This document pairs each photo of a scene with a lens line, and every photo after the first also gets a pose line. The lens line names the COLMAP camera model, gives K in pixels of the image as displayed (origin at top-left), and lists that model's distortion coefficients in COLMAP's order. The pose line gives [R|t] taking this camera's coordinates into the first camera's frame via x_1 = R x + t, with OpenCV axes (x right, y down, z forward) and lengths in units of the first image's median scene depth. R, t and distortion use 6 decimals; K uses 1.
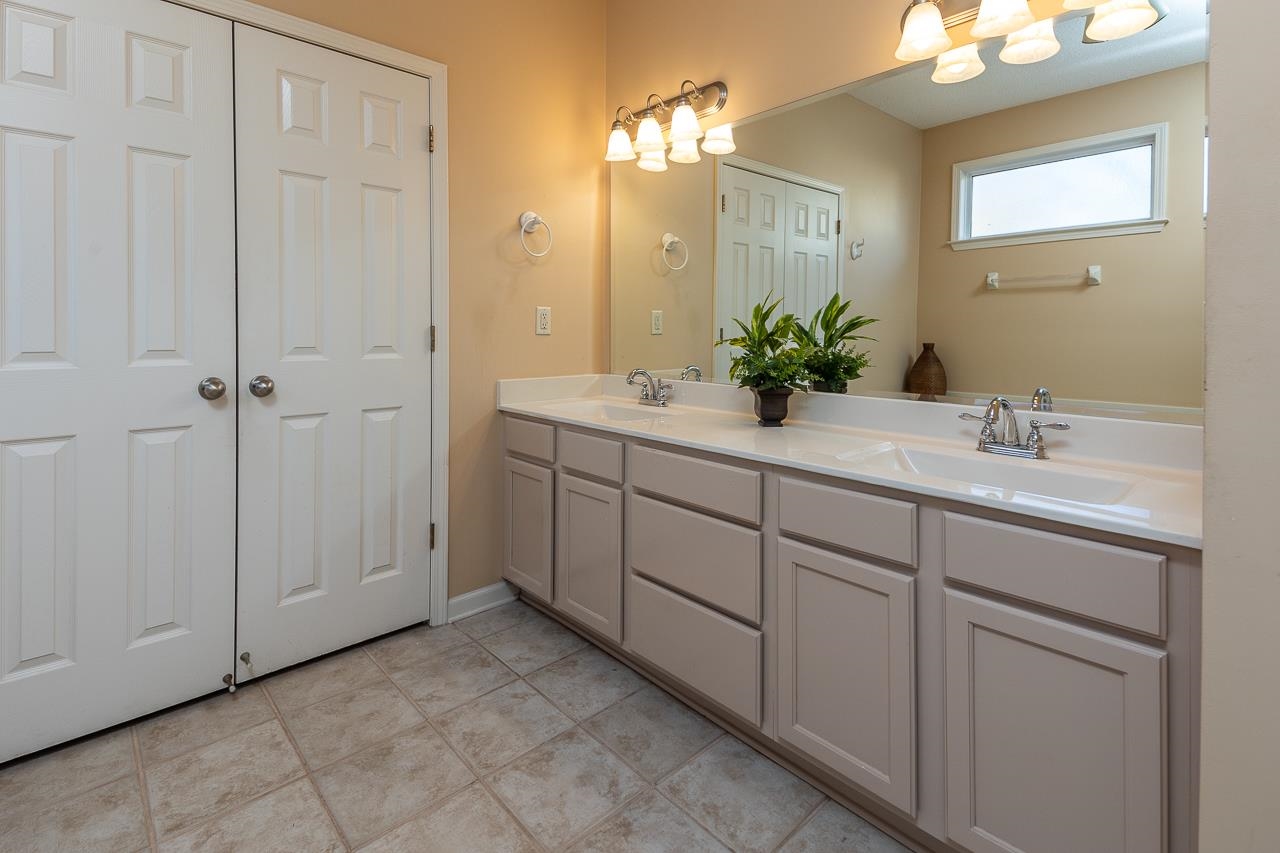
lens RADIAL K [[608.9, 0, 637.1], [0, 608.9, 351.3], [0, 0, 1]] dist [0.051783, -0.022232]
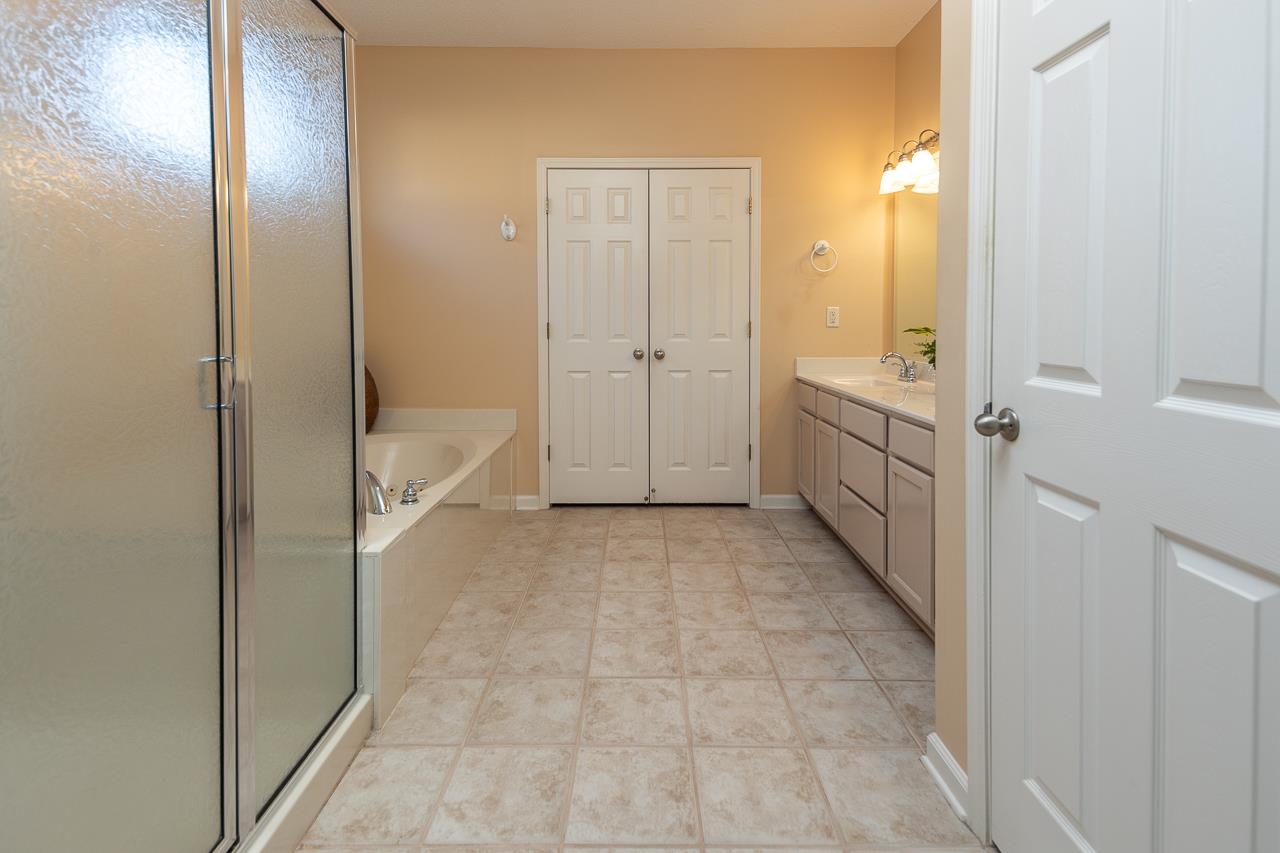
lens RADIAL K [[602.7, 0, 638.1], [0, 602.7, 397.7], [0, 0, 1]] dist [0.045729, -0.021790]
pose [[0.739292, 0.078789, -0.668759, 0.560653], [-0.021259, 0.995367, 0.093766, 0.015736], [0.673049, -0.055104, 0.737542, -0.407228]]
